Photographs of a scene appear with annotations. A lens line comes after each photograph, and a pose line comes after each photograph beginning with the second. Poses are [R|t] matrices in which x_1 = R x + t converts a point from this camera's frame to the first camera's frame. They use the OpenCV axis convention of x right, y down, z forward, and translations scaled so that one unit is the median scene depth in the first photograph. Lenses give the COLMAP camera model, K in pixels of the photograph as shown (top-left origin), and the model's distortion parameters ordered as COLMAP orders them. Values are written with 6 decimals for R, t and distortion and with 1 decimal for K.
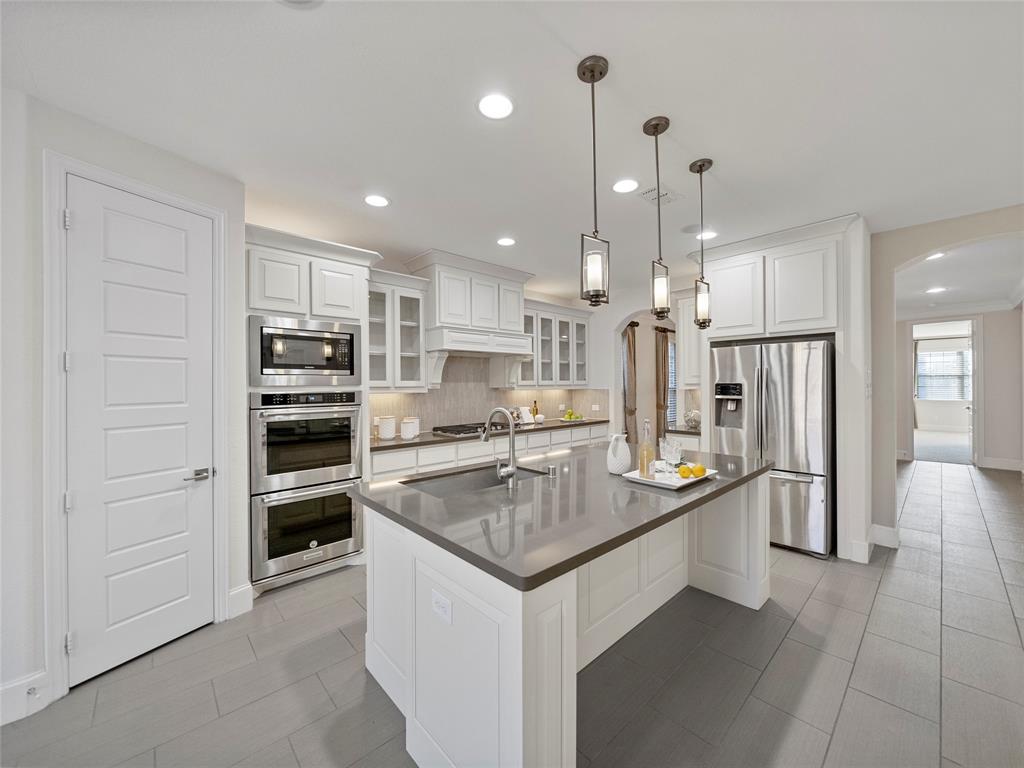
lens RADIAL K [[398.3, 0, 514.4], [0, 398.3, 387.4], [0, 0, 1]] dist [-0.007501, 0.000464]
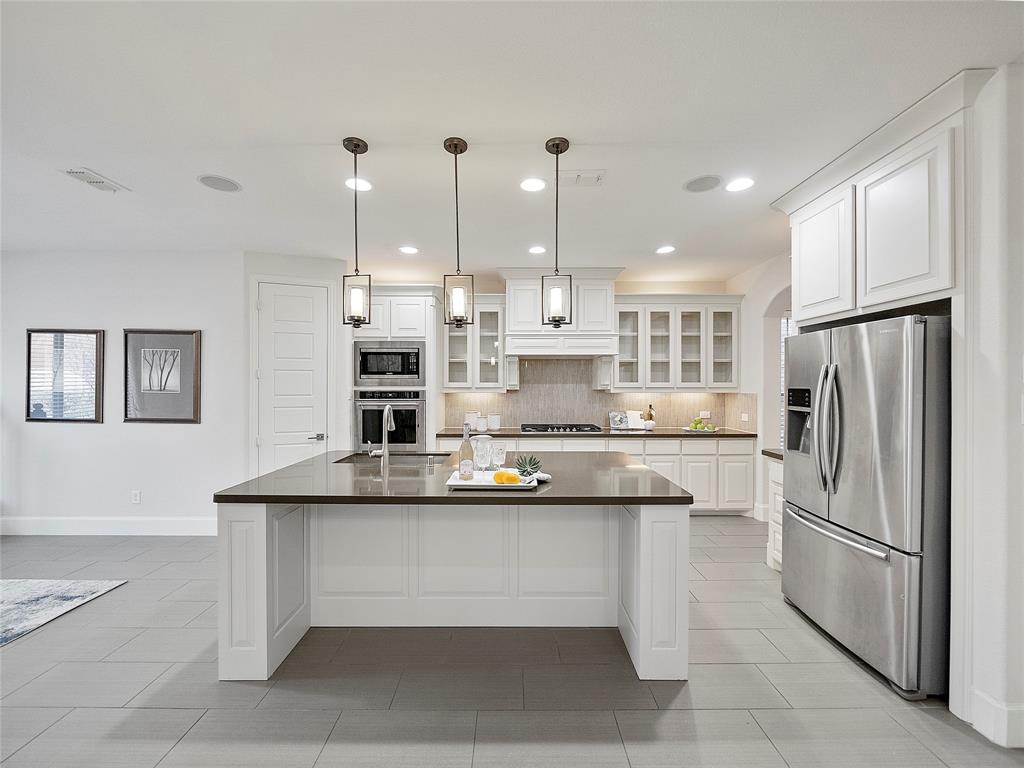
lens RADIAL K [[398.3, 0, 485.1], [0, 398.3, 388.6], [0, 0, 1]] dist [-0.007501, 0.000464]
pose [[0.732397, 0.014217, -0.680729, 0.560413], [-0.011656, 0.999897, 0.008341, -0.008478], [0.680778, 0.001825, 0.732488, 0.132038]]
